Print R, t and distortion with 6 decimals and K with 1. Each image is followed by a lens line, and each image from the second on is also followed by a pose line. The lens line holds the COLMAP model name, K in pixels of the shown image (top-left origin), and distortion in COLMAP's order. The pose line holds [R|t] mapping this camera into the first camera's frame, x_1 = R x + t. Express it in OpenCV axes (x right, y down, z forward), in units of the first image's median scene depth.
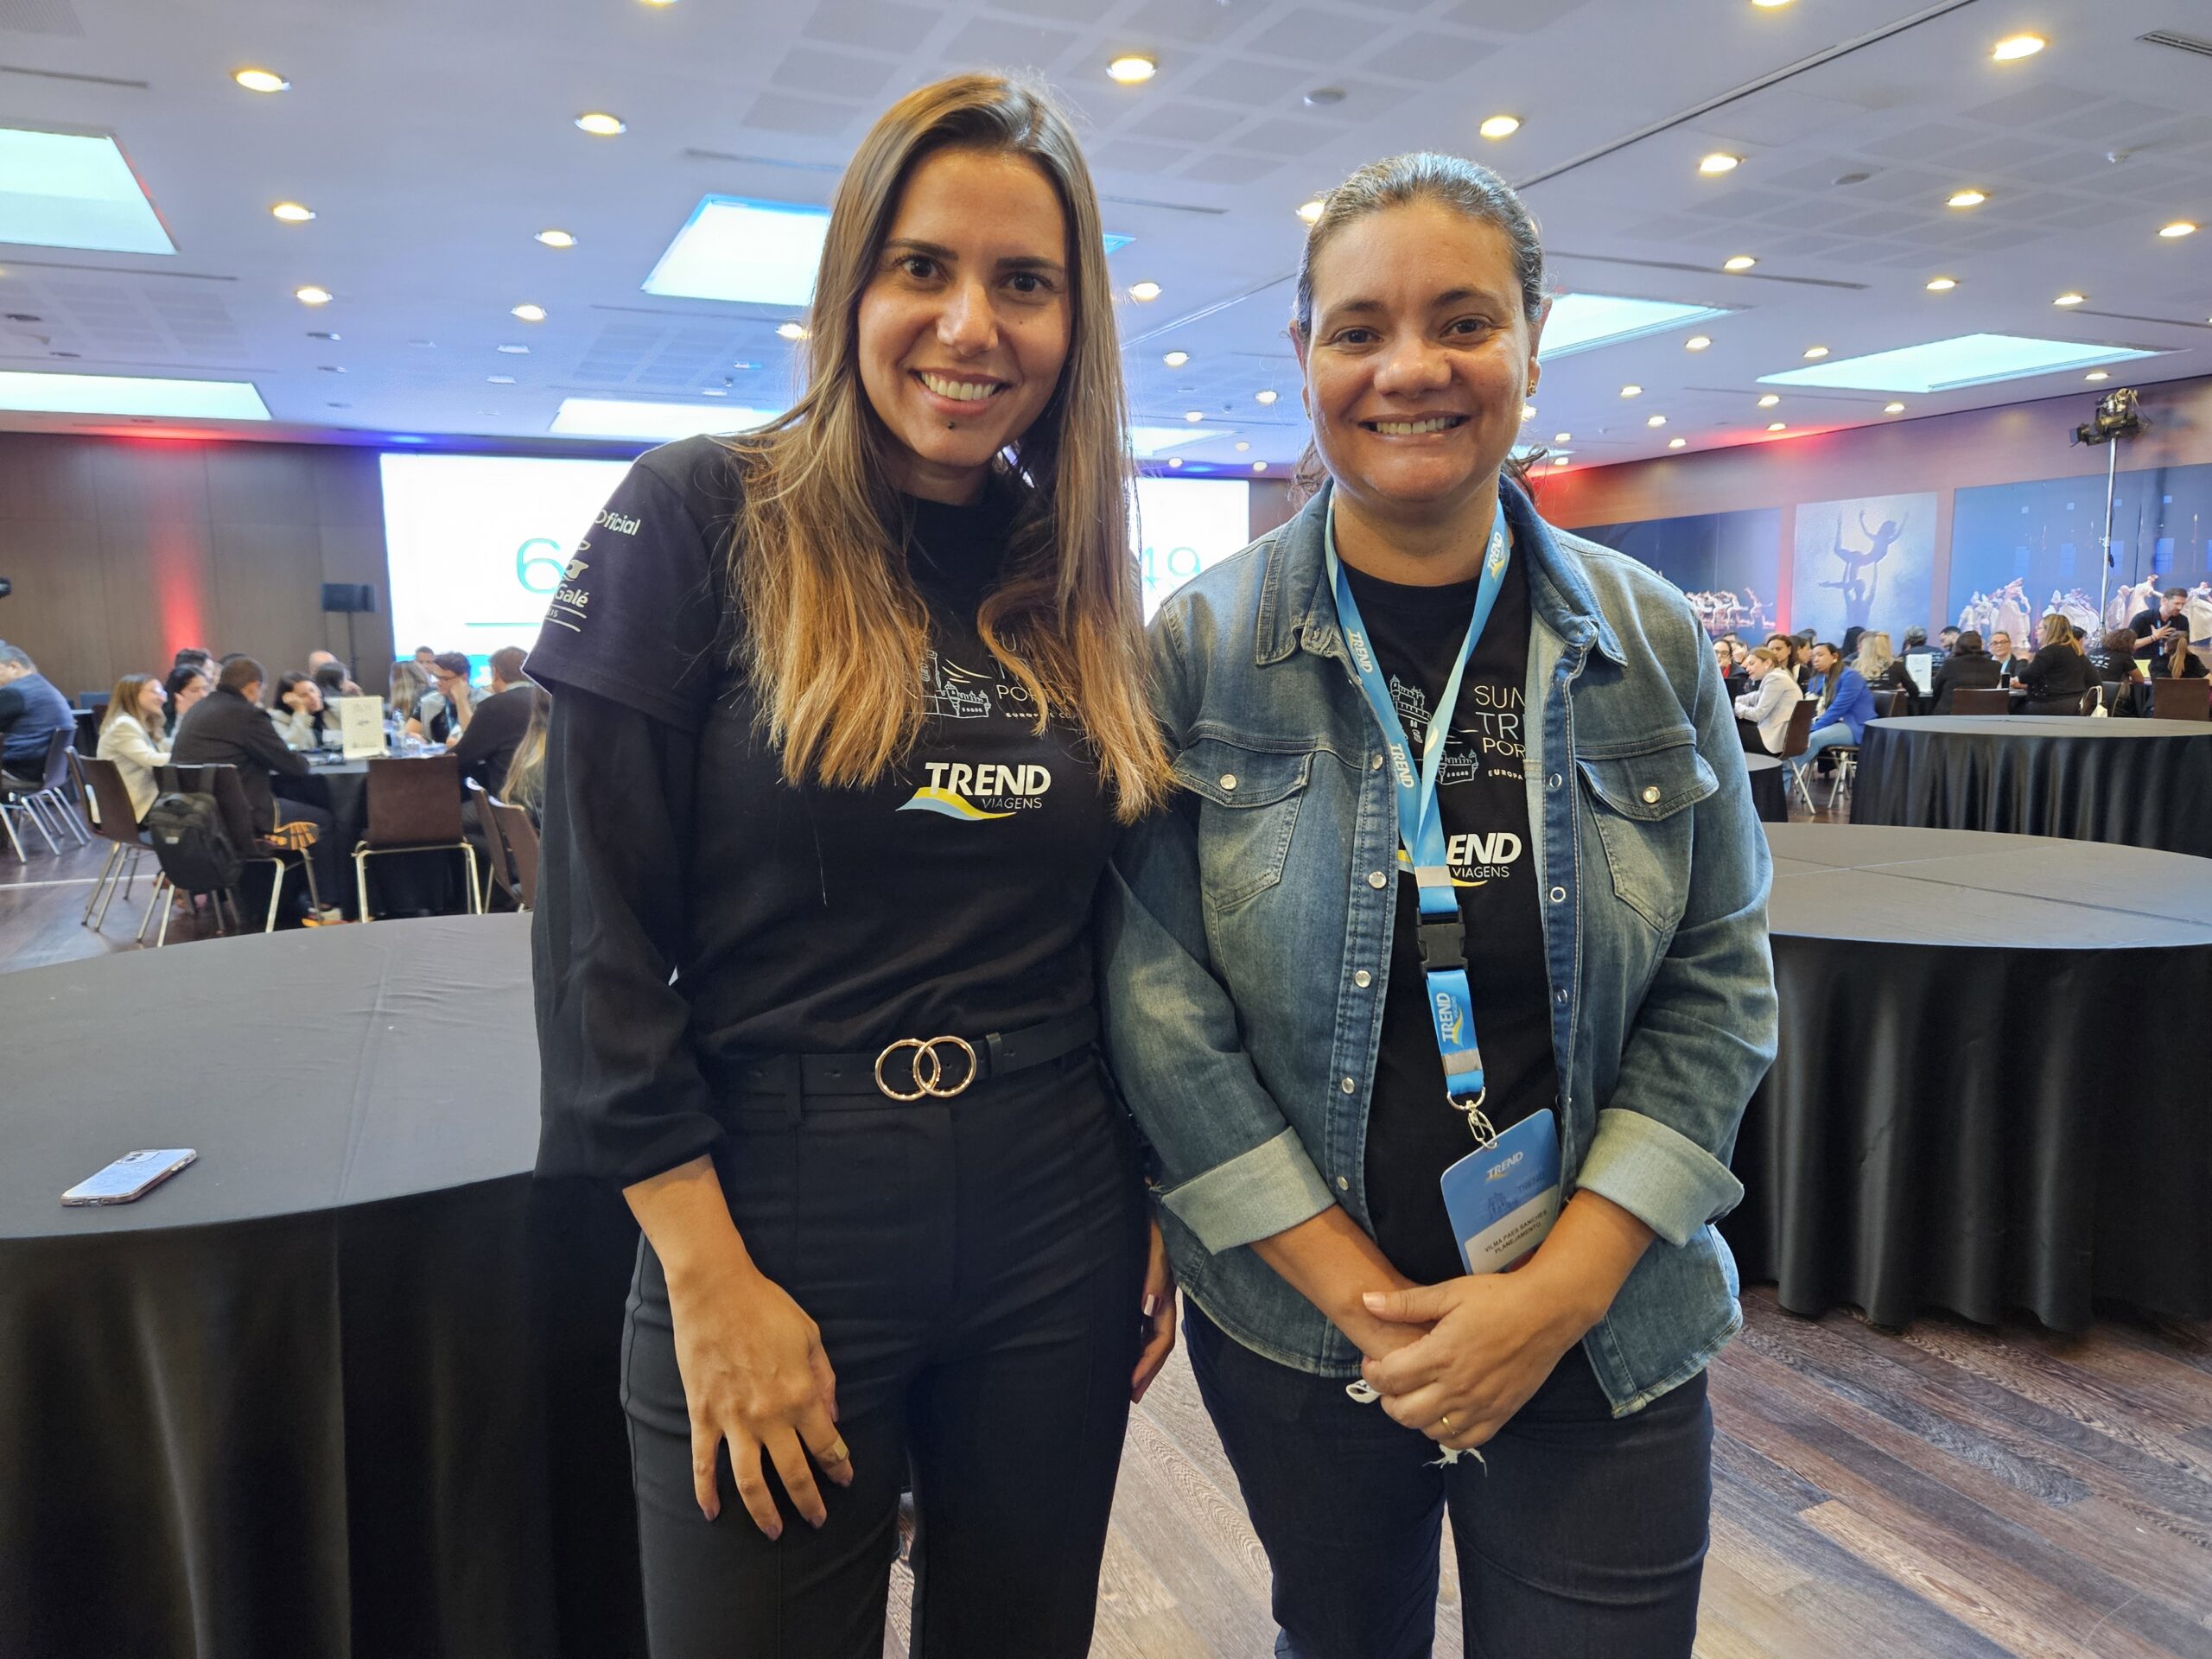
lens RADIAL K [[1458.0, 0, 1066.0], [0, 1458.0, 790.6], [0, 0, 1]] dist [-0.001300, 0.029369]
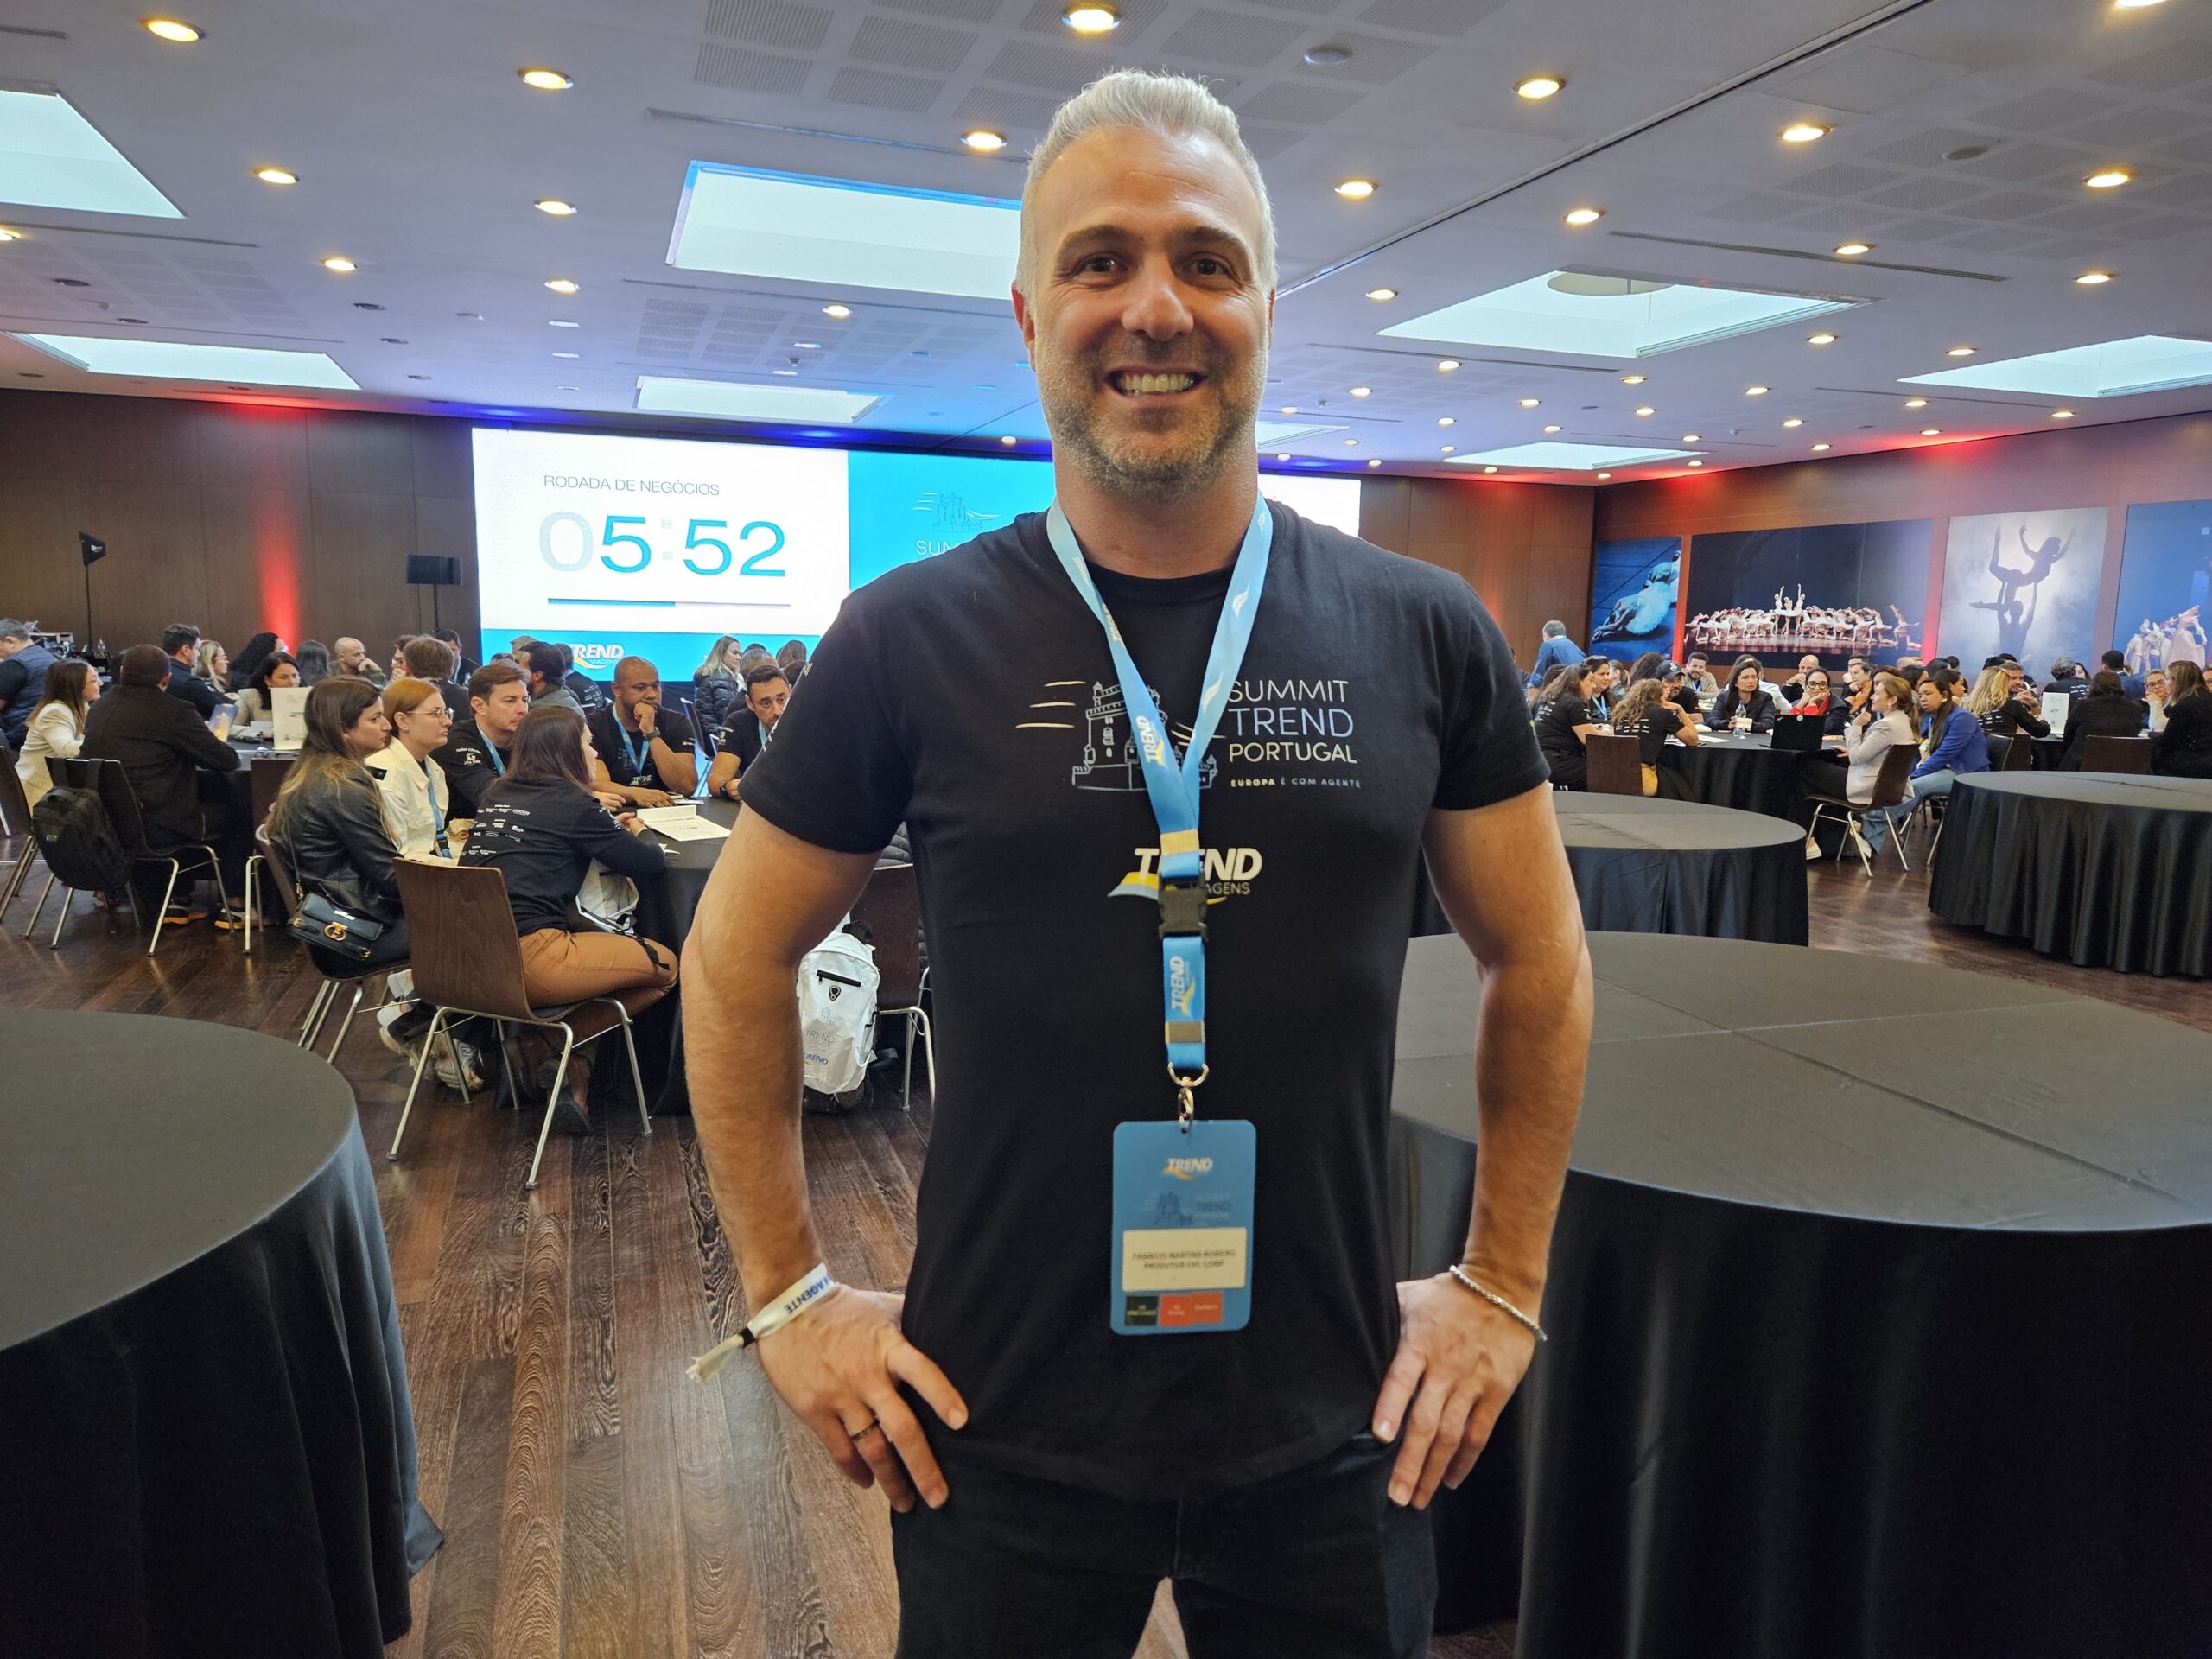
lens RADIAL K [[1436.6, 0, 1105.3], [0, 1436.6, 802.6], [0, 0, 1]] dist [0.040005, -0.021828]
pose [[0.995884, 0.044344, -0.079043, 0.061524], [-0.042695, 0.998836, 0.022432, -0.016947], [0.079946, -0.018965, 0.996619, 0.049831]]
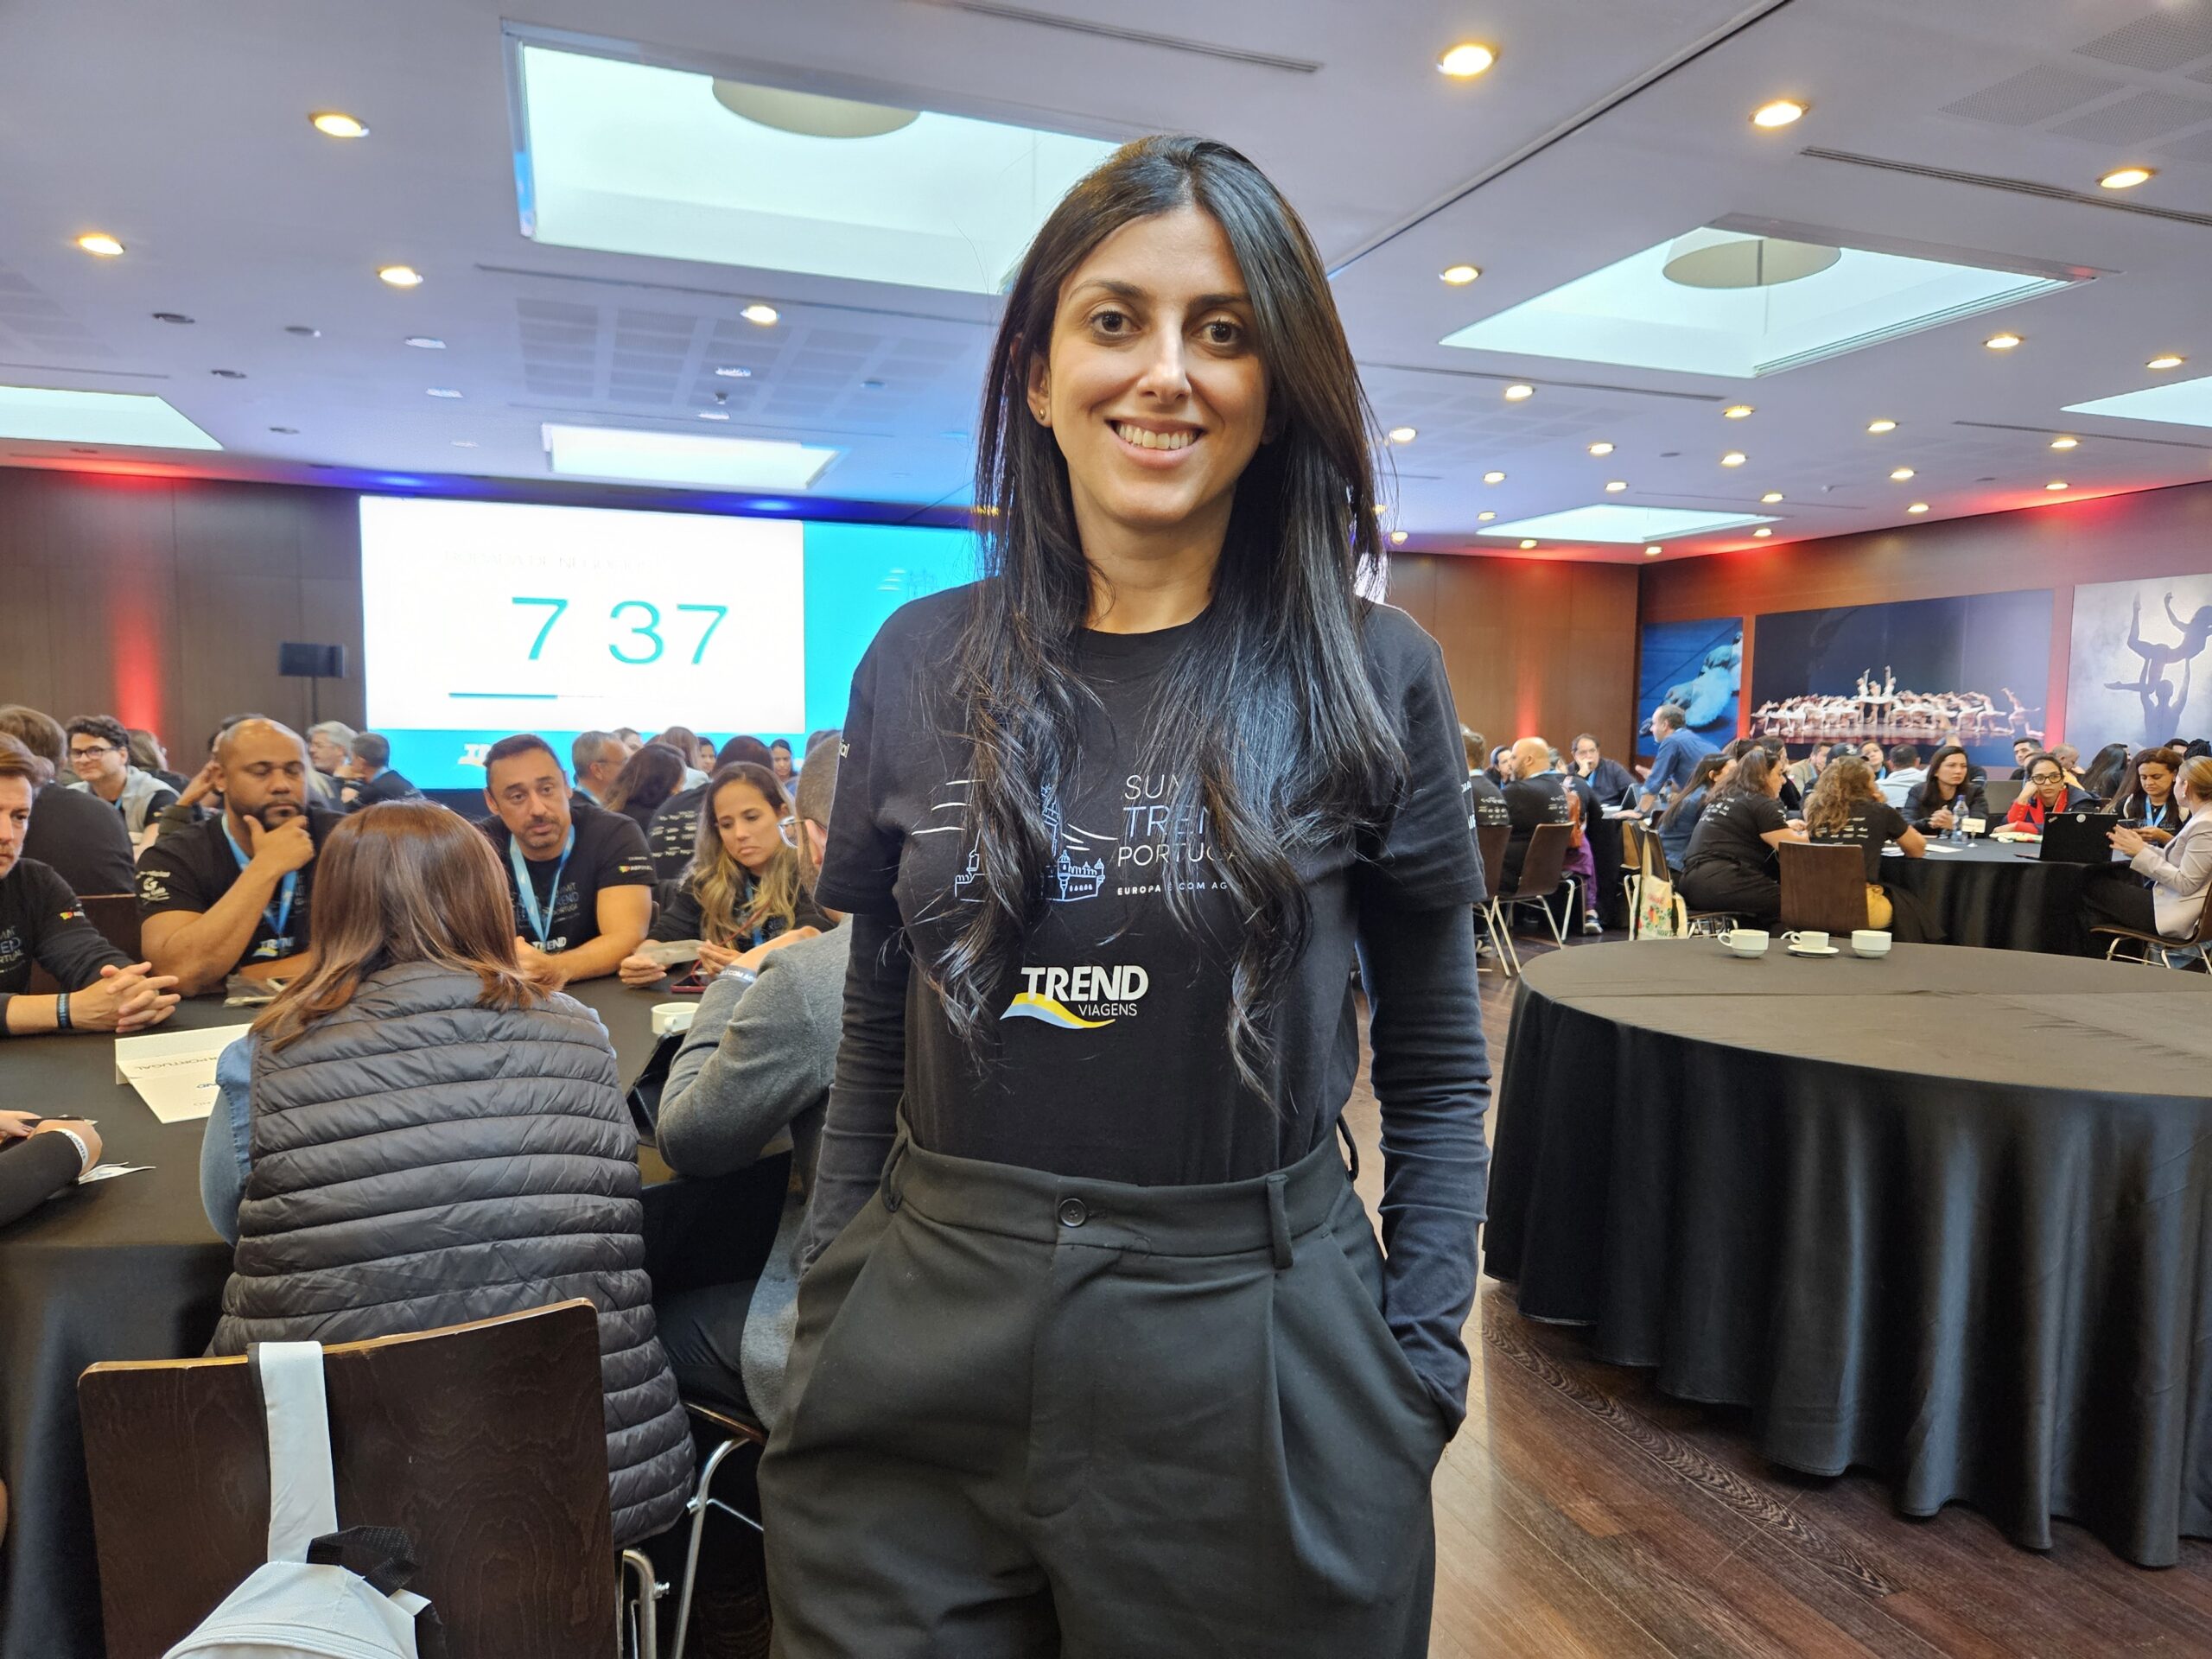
lens RADIAL K [[1436.6, 0, 1105.3], [0, 1436.6, 802.6], [0, 0, 1]] dist [0.040005, -0.021828]
pose [[0.996869, 0.029340, -0.073424, 0.042347], [-0.033207, 0.998094, -0.052018, -0.023238], [0.071758, 0.054293, 0.995943, 0.221355]]
